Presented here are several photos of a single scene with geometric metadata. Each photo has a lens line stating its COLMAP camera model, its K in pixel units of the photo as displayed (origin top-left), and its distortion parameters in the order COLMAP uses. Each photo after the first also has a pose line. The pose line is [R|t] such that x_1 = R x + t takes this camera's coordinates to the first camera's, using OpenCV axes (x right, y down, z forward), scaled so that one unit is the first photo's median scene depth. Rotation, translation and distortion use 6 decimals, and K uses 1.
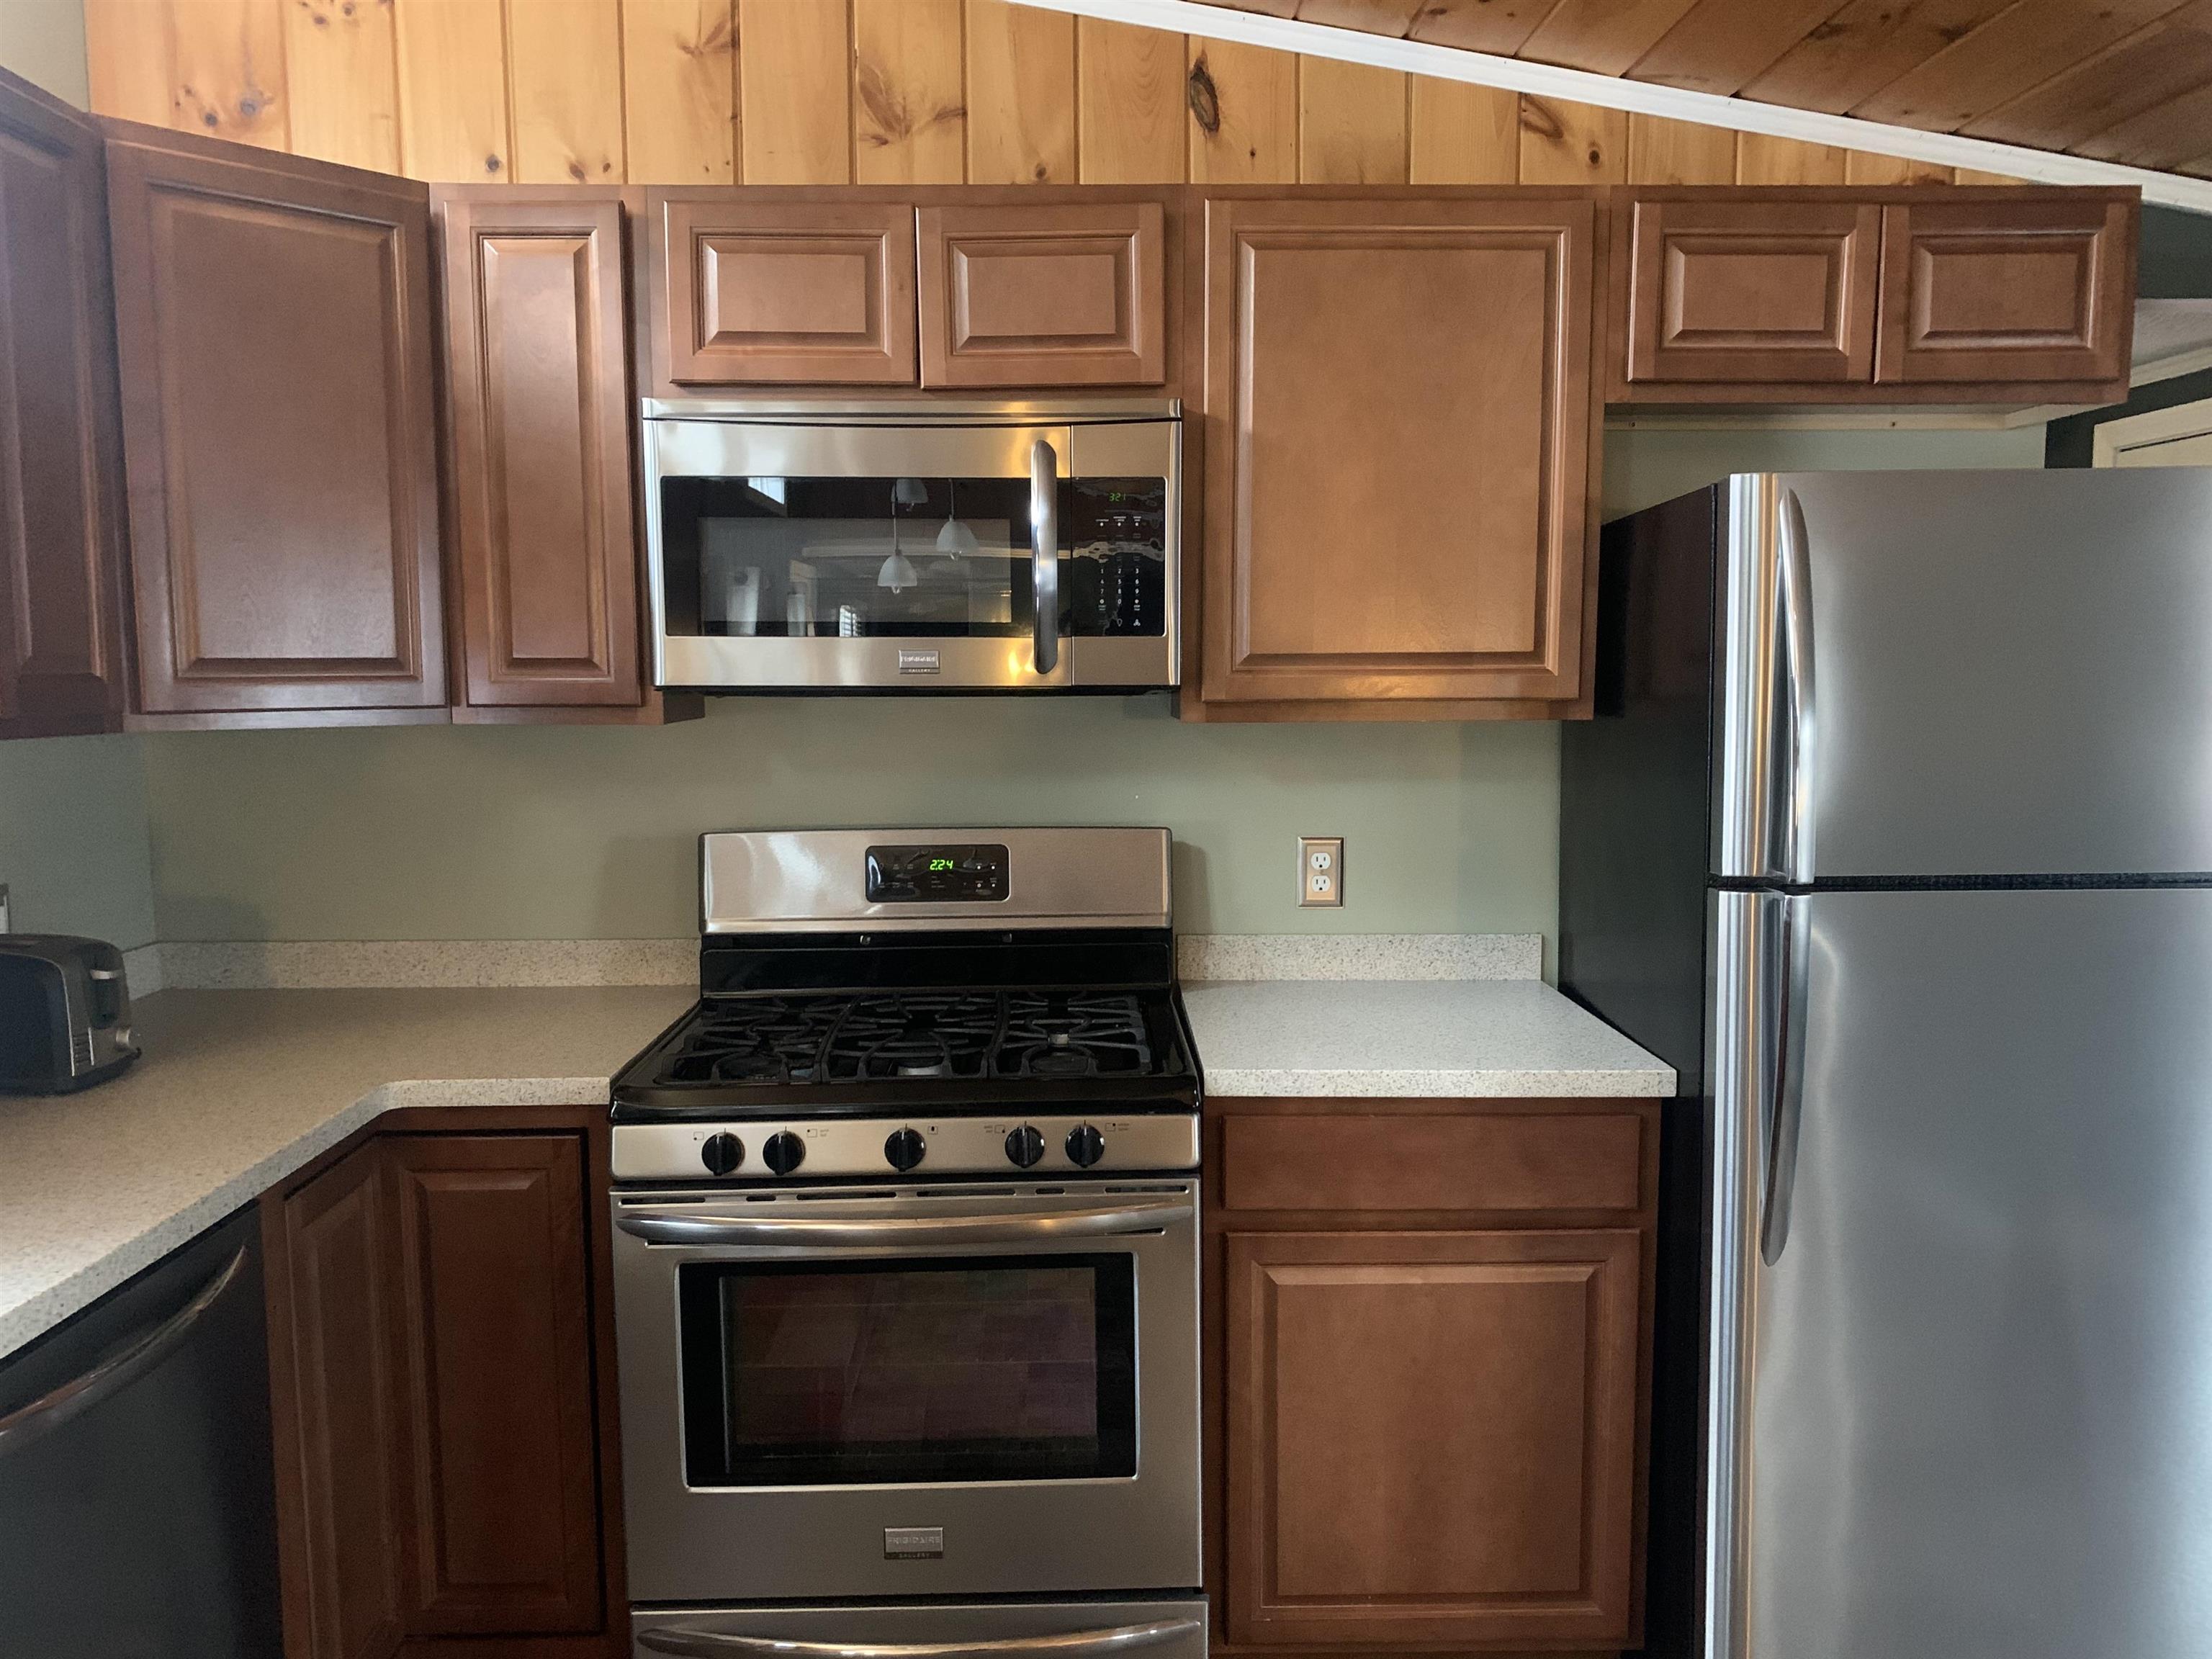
lens RADIAL K [[1772.6, 0, 1105.5], [0, 1772.6, 862.2], [0, 0, 1]] dist [0.043146, -0.009107]
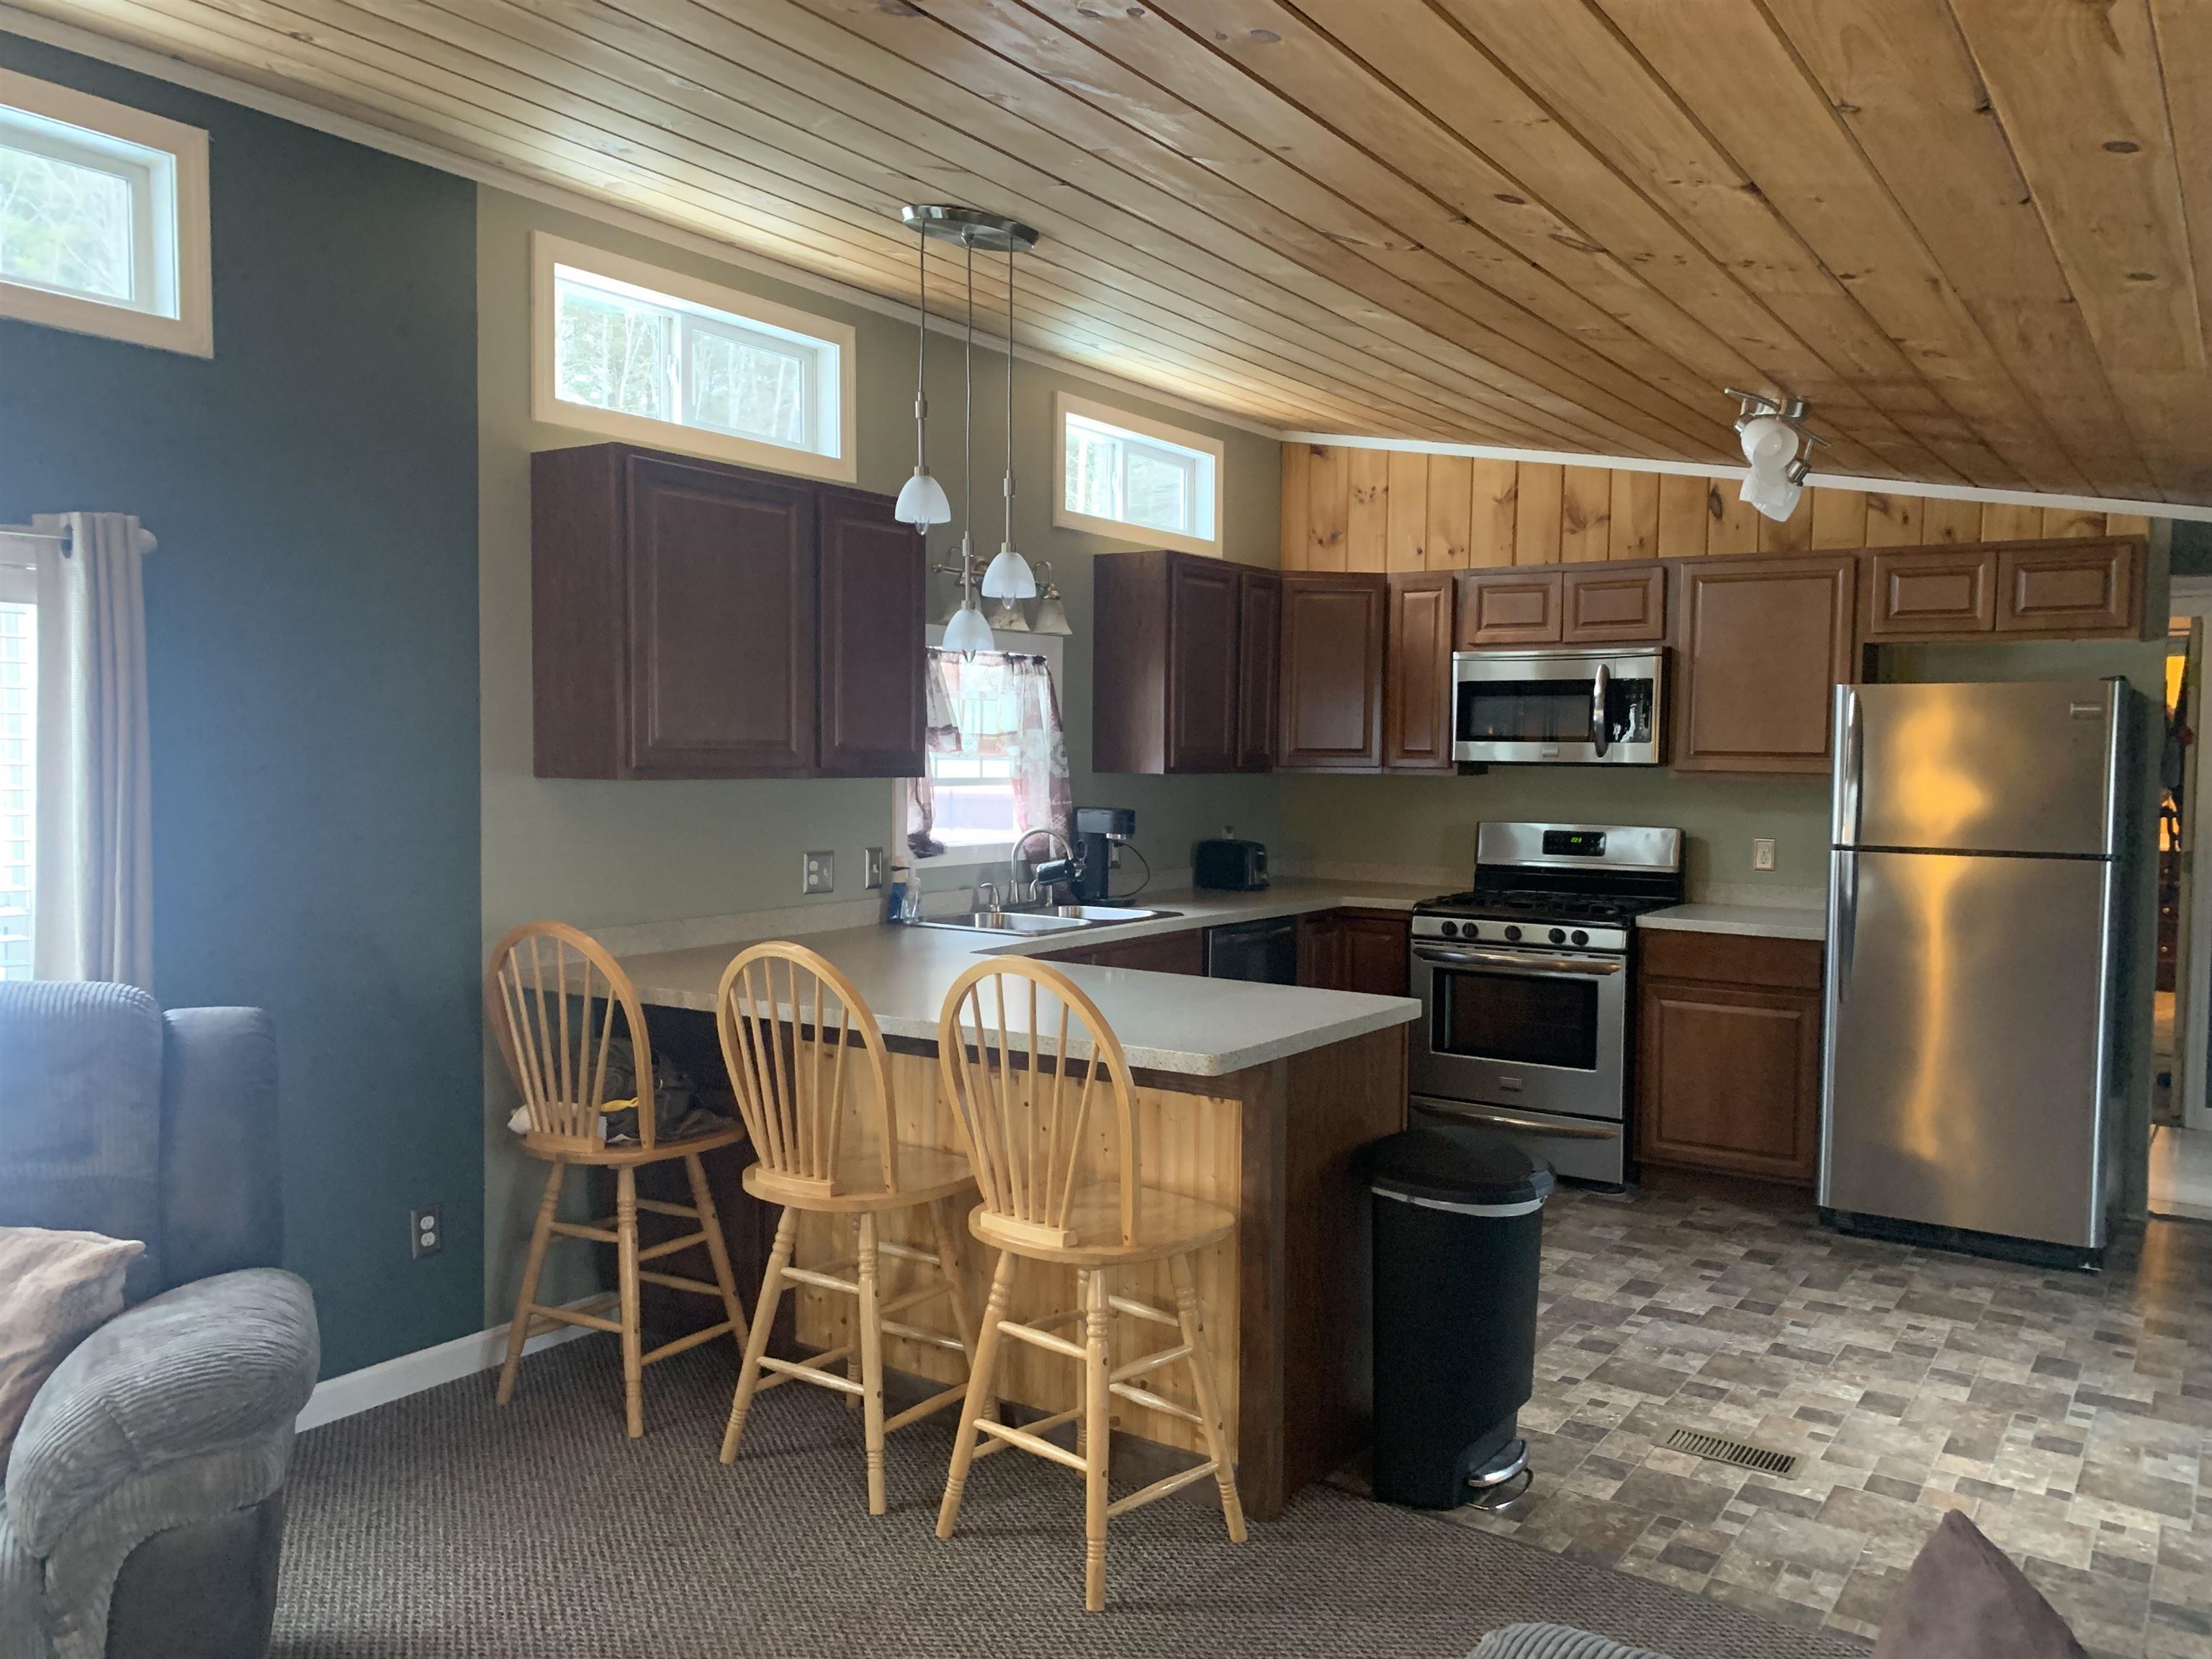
lens RADIAL K [[1772.6, 0, 1105.5], [0, 1772.6, 862.2], [0, 0, 1]] dist [0.043146, -0.009107]
pose [[0.825703, 0.049549, -0.561925, 0.778783], [-0.074363, 0.997003, -0.021357, 0.138932], [0.559182, 0.059421, 0.826913, -1.388731]]
